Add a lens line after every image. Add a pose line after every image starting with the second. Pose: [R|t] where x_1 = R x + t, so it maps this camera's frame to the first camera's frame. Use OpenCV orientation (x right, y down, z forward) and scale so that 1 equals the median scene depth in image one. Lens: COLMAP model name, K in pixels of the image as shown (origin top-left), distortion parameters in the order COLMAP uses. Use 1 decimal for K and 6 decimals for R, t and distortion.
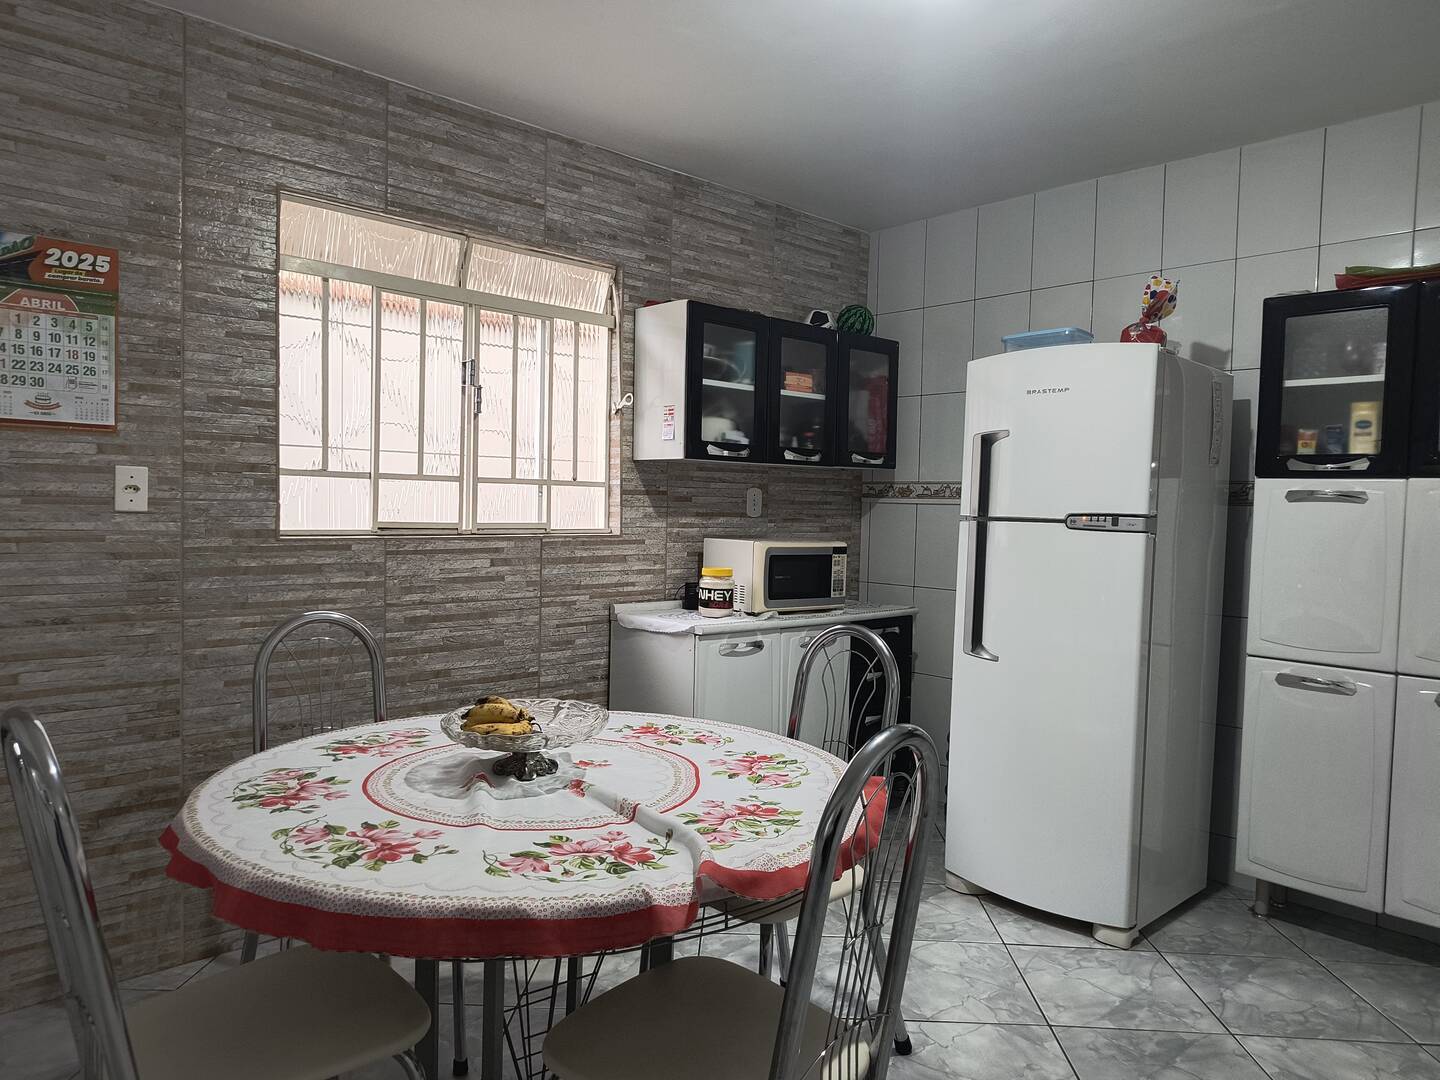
lens RADIAL K [[1009.6, 0, 724.2], [0, 1009.6, 539.4], [0, 0, 1]] dist [-0.005274, -0.004553]
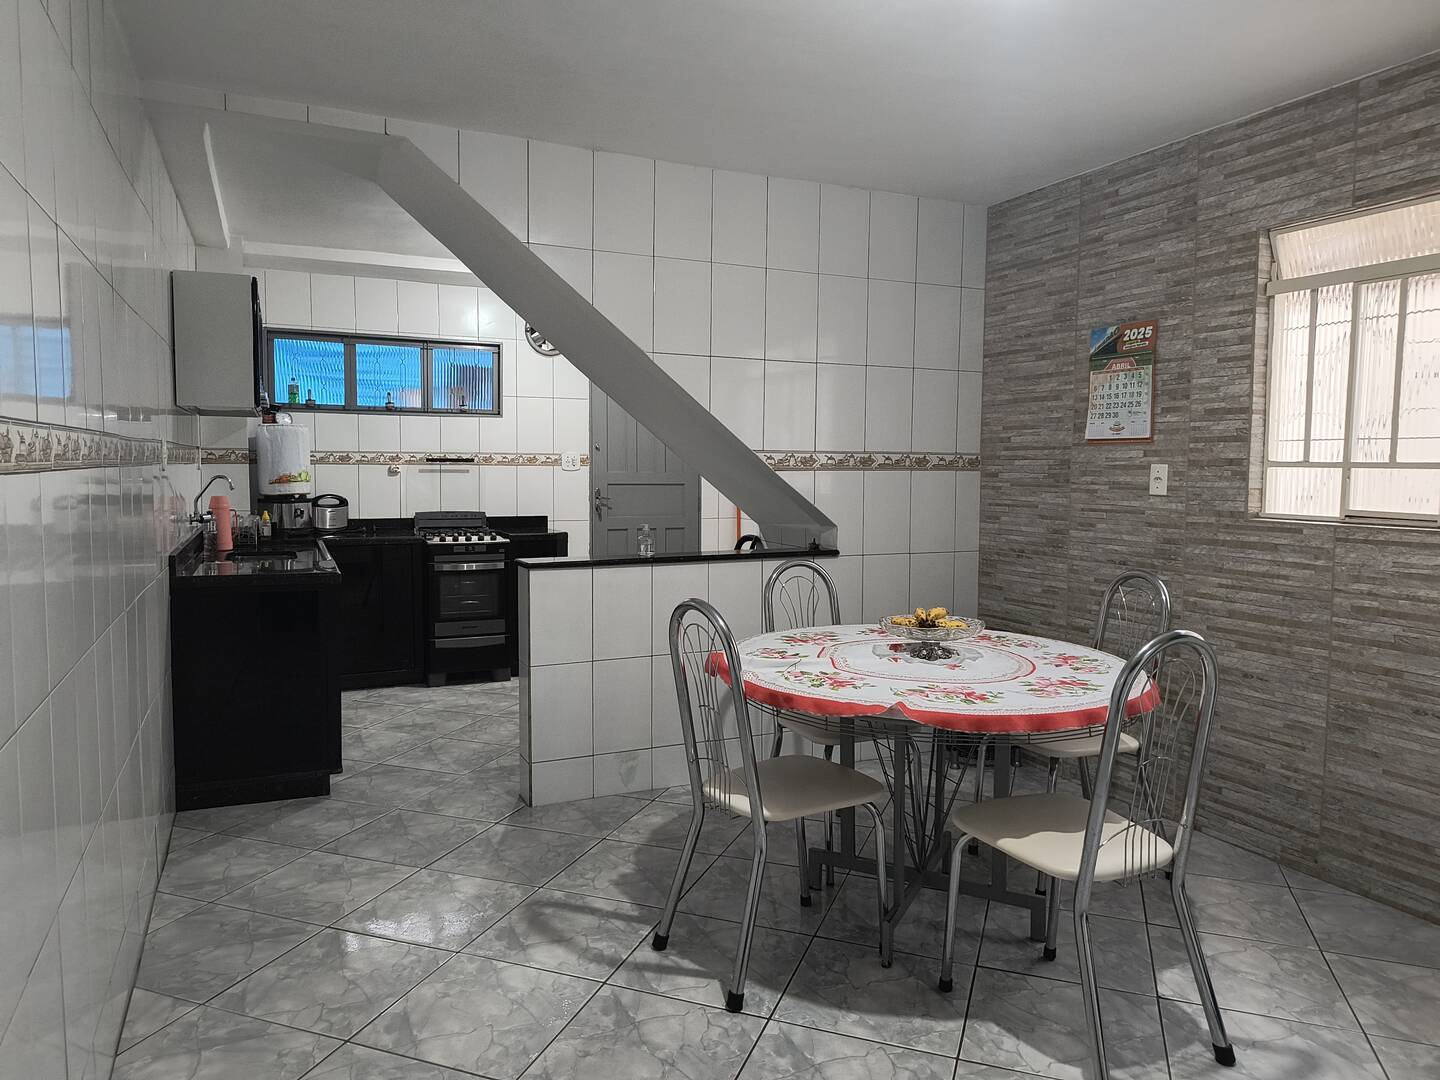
lens RADIAL K [[1009.6, 0, 724.2], [0, 1009.6, 539.4], [0, 0, 1]] dist [-0.005274, -0.004553]
pose [[-0.334973, 0.040435, -0.941360, 0.937309], [-0.054190, 0.996598, 0.062091, -0.018655], [0.940668, 0.071811, -0.331643, 0.828447]]
